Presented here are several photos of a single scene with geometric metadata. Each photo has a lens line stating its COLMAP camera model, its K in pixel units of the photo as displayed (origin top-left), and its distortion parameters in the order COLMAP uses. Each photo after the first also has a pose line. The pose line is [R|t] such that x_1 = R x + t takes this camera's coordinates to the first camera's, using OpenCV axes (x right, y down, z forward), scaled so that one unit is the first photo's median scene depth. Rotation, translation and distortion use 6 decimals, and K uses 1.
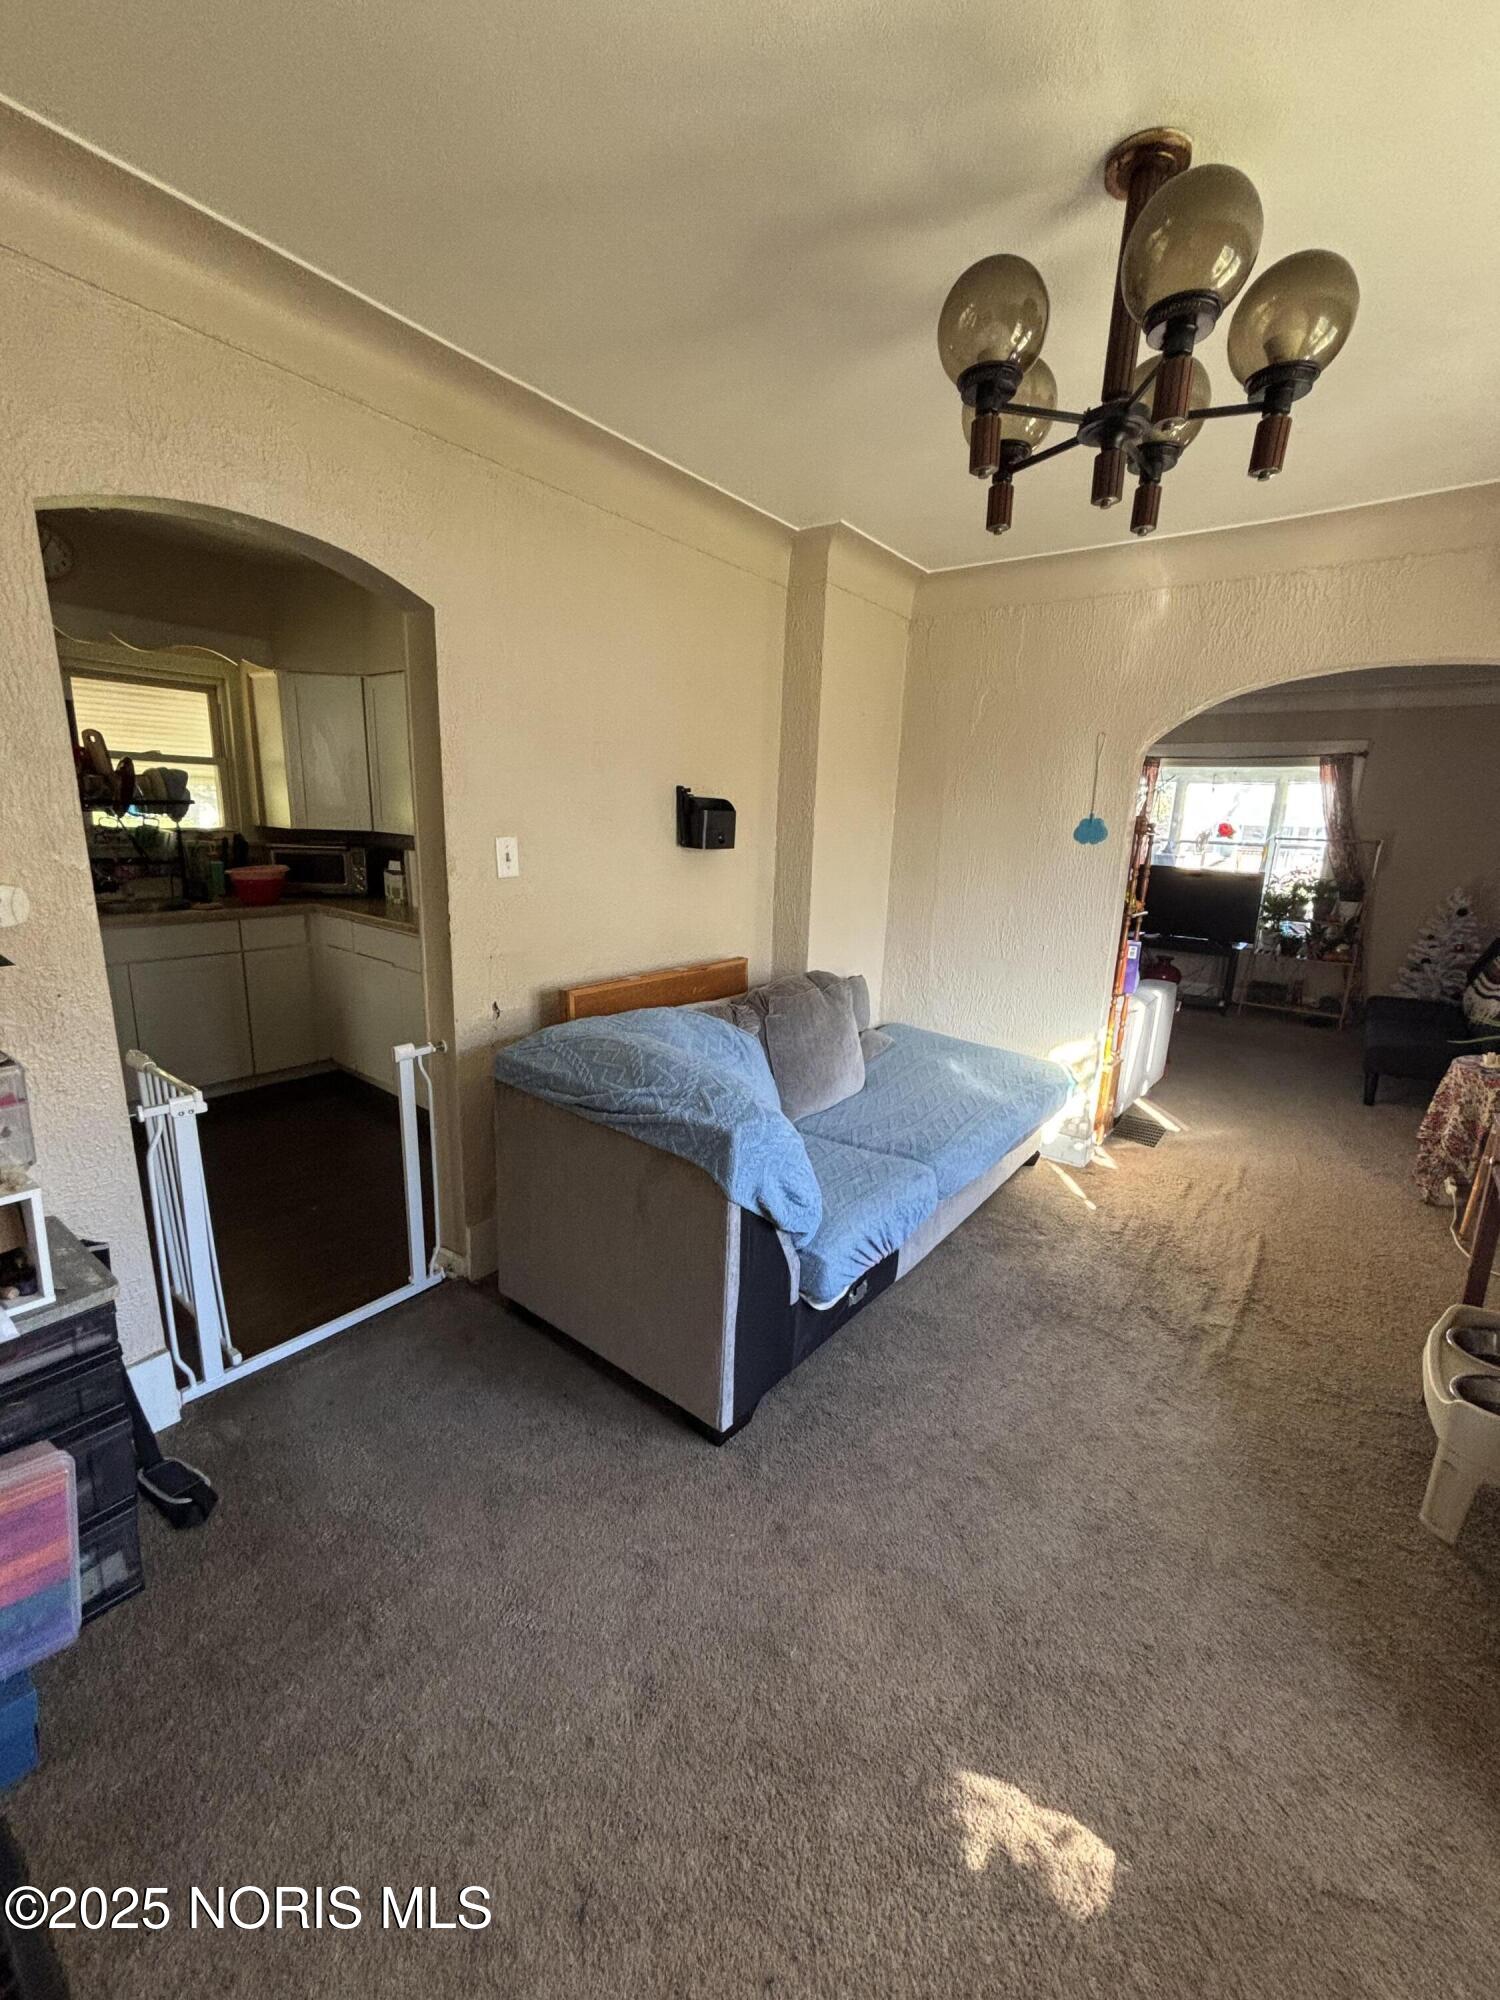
lens RADIAL K [[804.3, 0, 758.8], [0, 804.3, 998.8], [0, 0, 1]] dist [-0.001119, -0.000105]
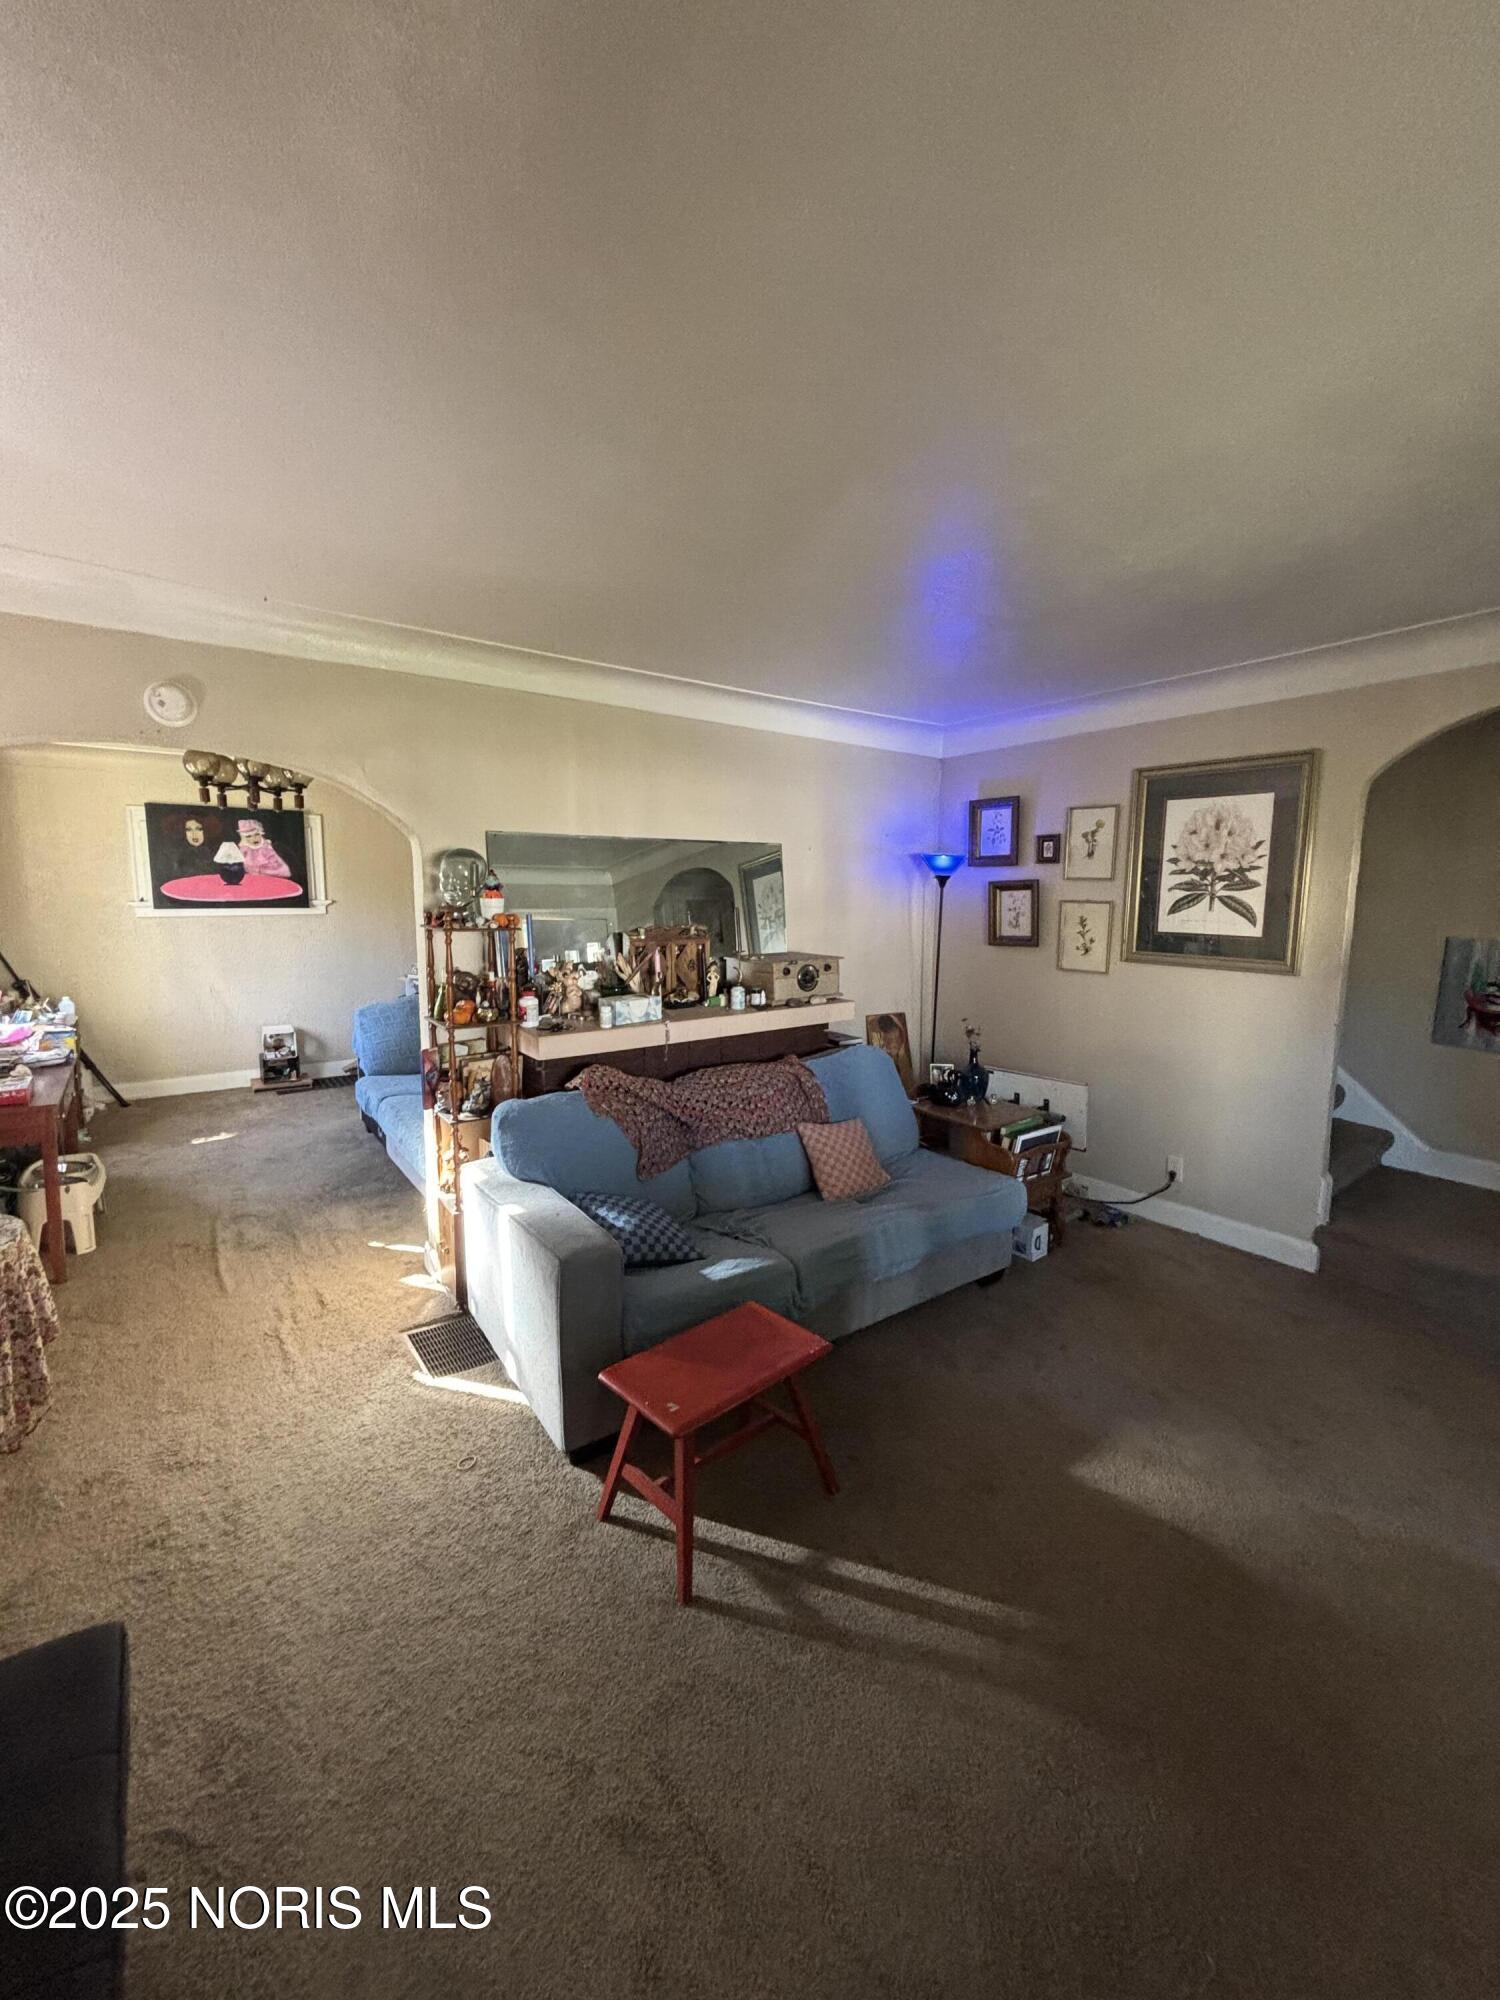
lens RADIAL K [[809.5, 0, 755.9], [0, 809.5, 987.4], [0, 0, 1]] dist [0.000165, 0.000050]
pose [[-0.284431, 0.078544, -0.955474, 1.788039], [-0.227634, 0.962603, 0.146893, -0.513233], [0.931280, 0.259279, -0.255915, 2.300084]]
